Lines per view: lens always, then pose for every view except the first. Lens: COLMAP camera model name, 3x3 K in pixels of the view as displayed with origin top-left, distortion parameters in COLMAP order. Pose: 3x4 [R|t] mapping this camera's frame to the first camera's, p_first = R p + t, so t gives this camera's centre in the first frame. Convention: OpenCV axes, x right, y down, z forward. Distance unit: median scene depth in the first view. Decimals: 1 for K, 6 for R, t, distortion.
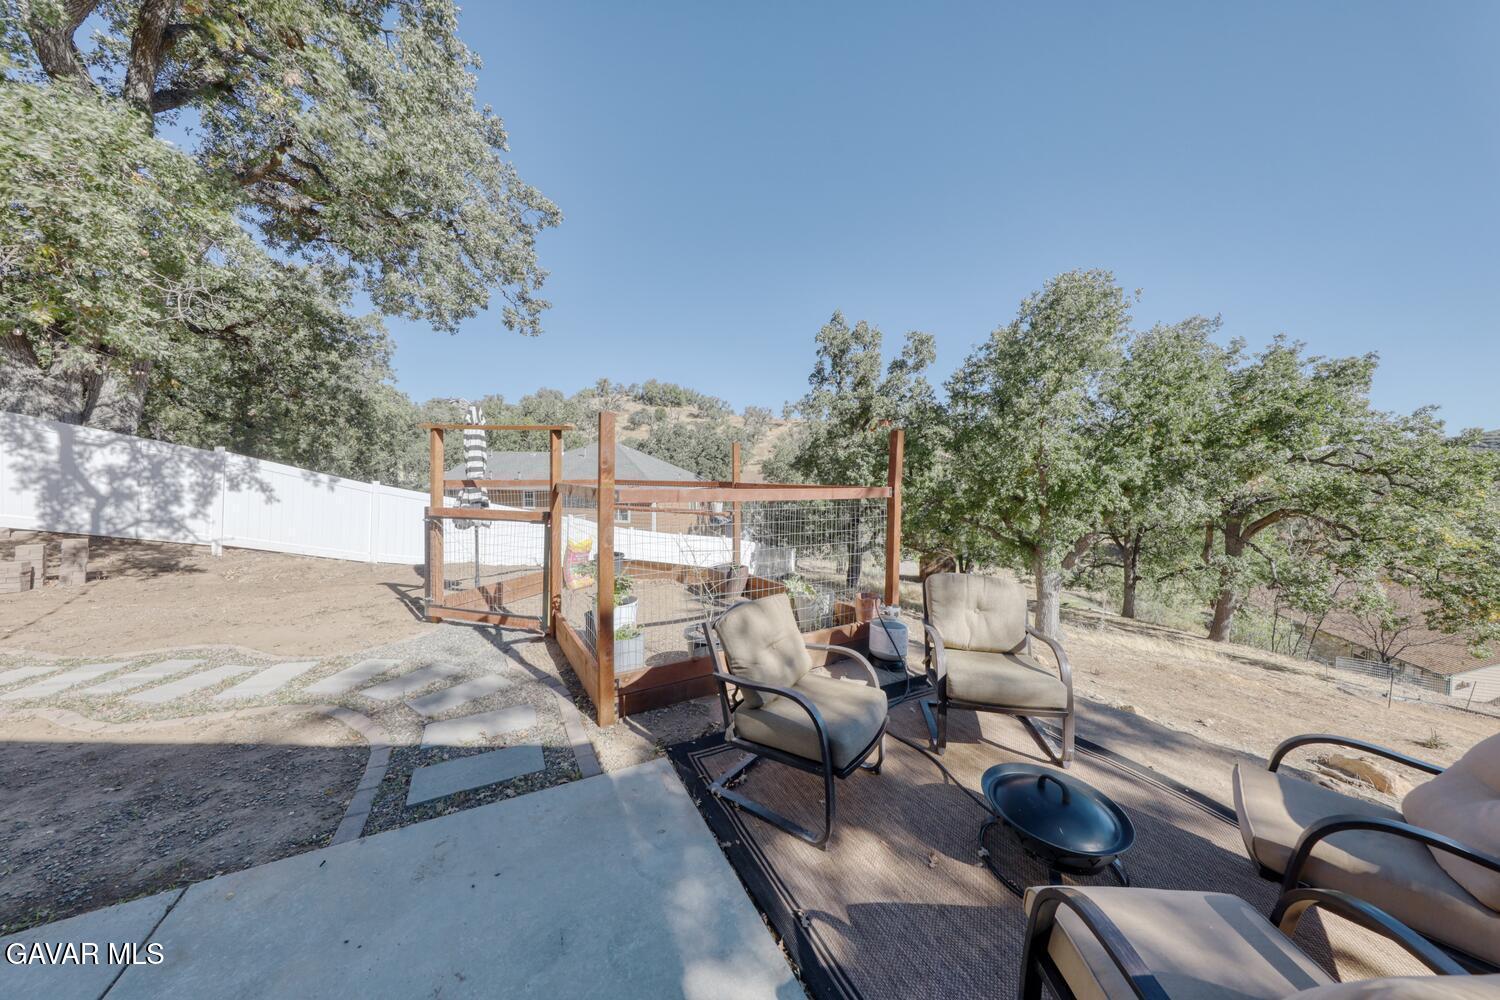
lens RADIAL K [[471.3, 0, 743.0], [0, 471.3, 497.0], [0, 0, 1]] dist [0.001506, -0.000382]
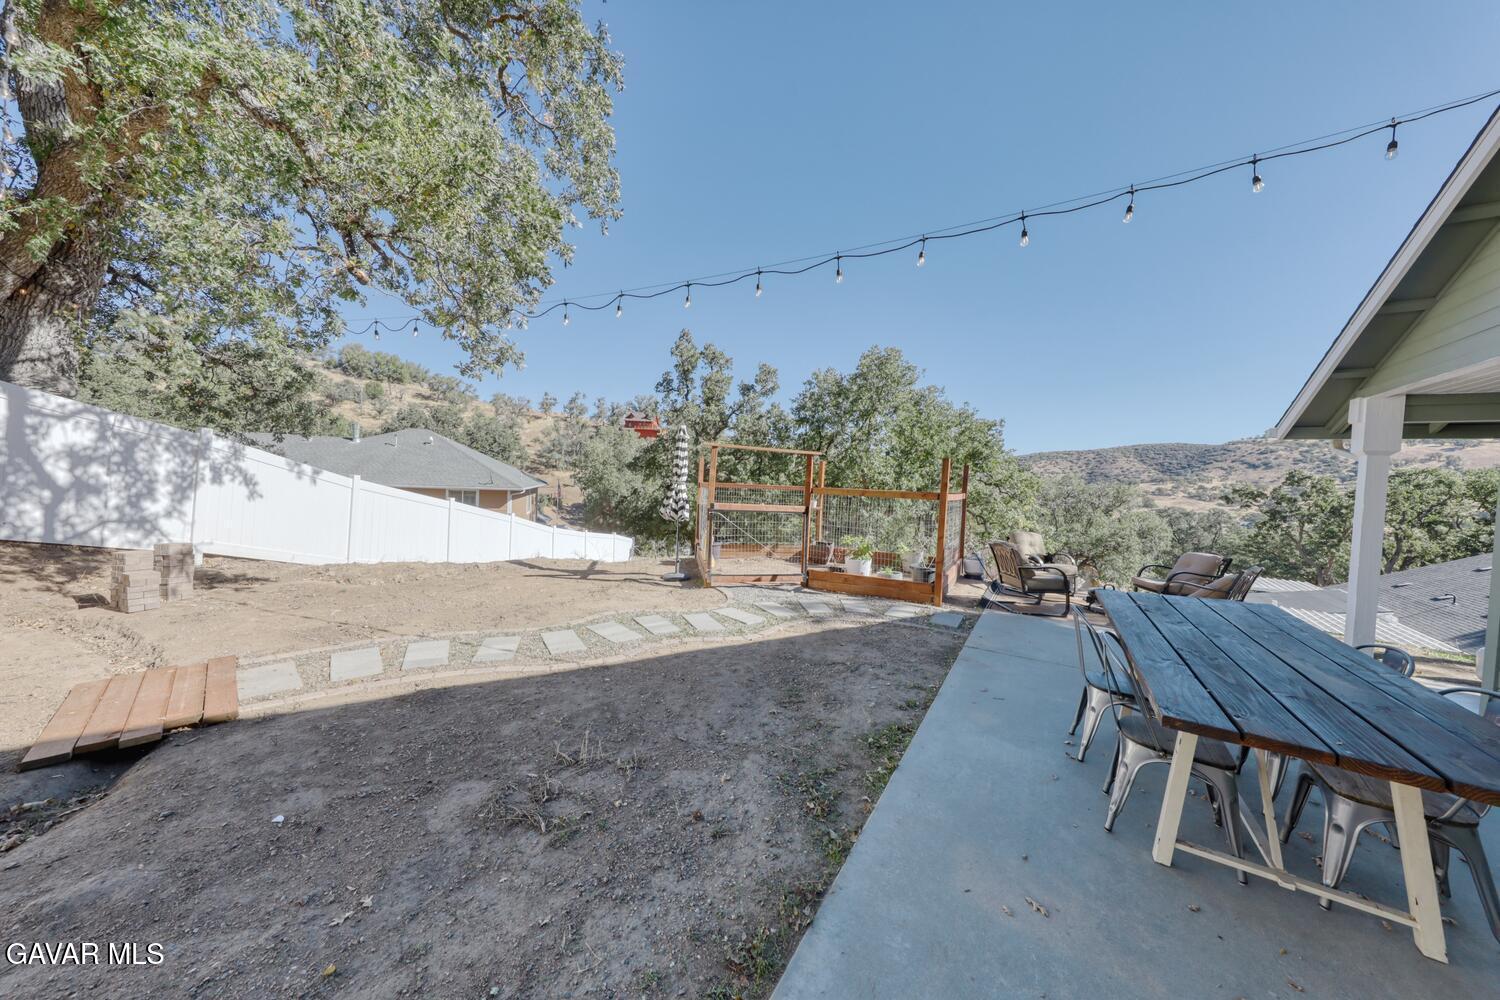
lens RADIAL K [[471.3, 0, 743.0], [0, 471.3, 496.3], [0, 0, 1]] dist [0.001506, -0.000382]
pose [[0.870265, 0.008991, 0.492502, -0.742960], [-0.009079, 0.999956, -0.002212, 0.003718], [-0.492500, -0.002546, 0.870309, -0.138029]]
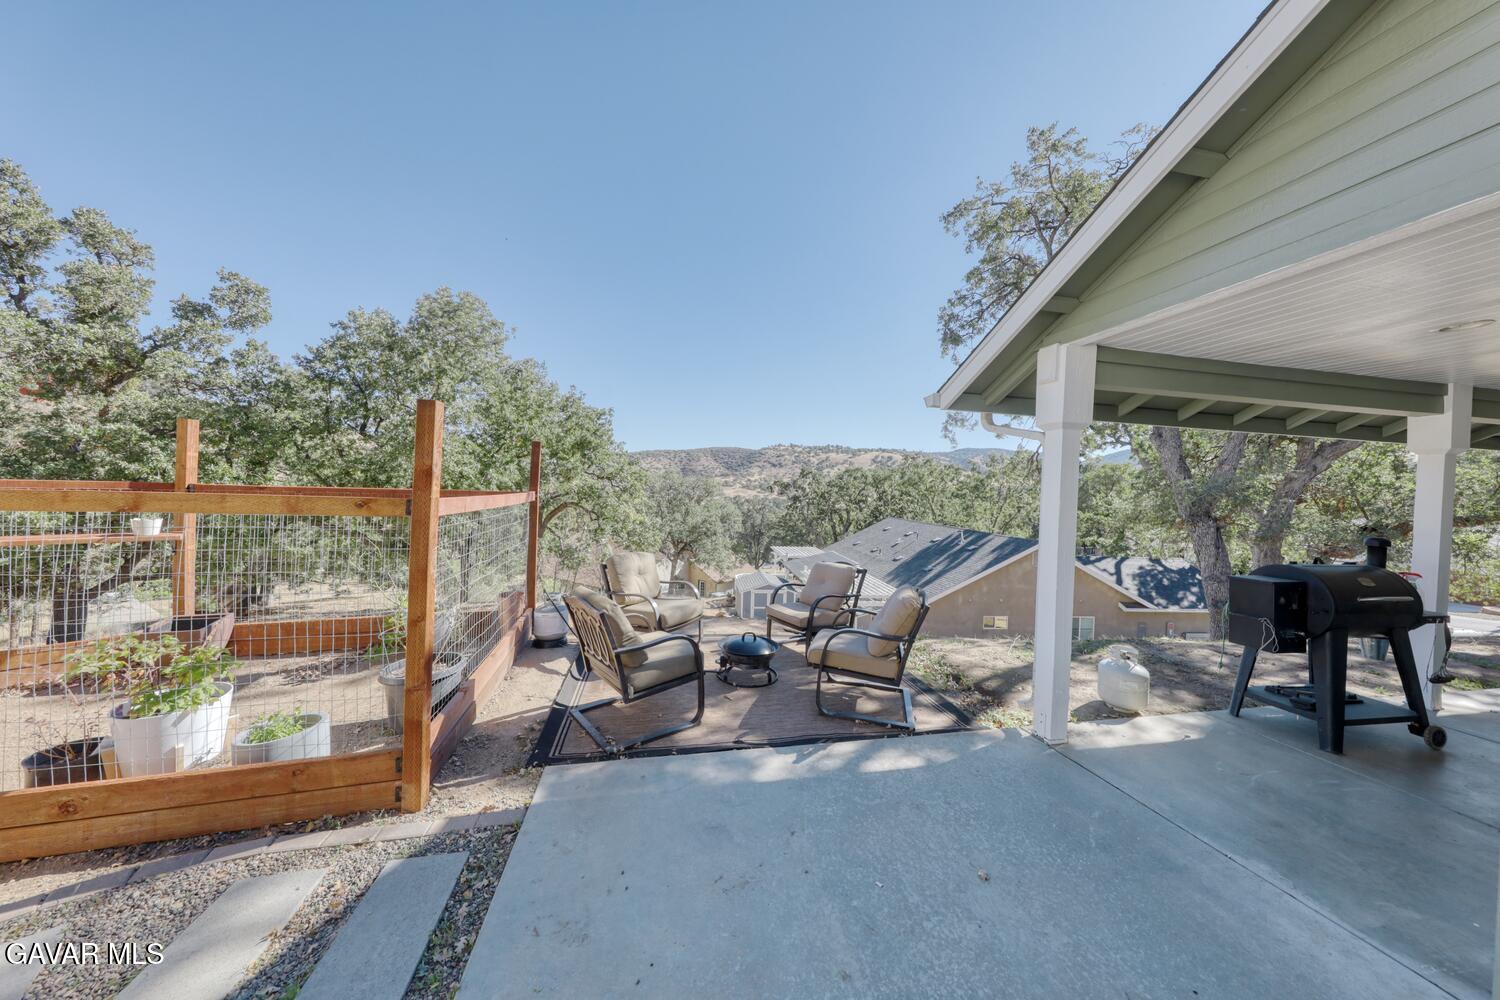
lens RADIAL K [[471.3, 0, 754.7], [0, 471.3, 489.5], [0, 0, 1]] dist [0.001506, -0.000382]
pose [[0.266713, -0.003655, 0.963769, -0.315311], [0.016963, 0.999856, -0.000902, -0.006352], [-0.963627, 0.016589, 0.266736, 0.095983]]
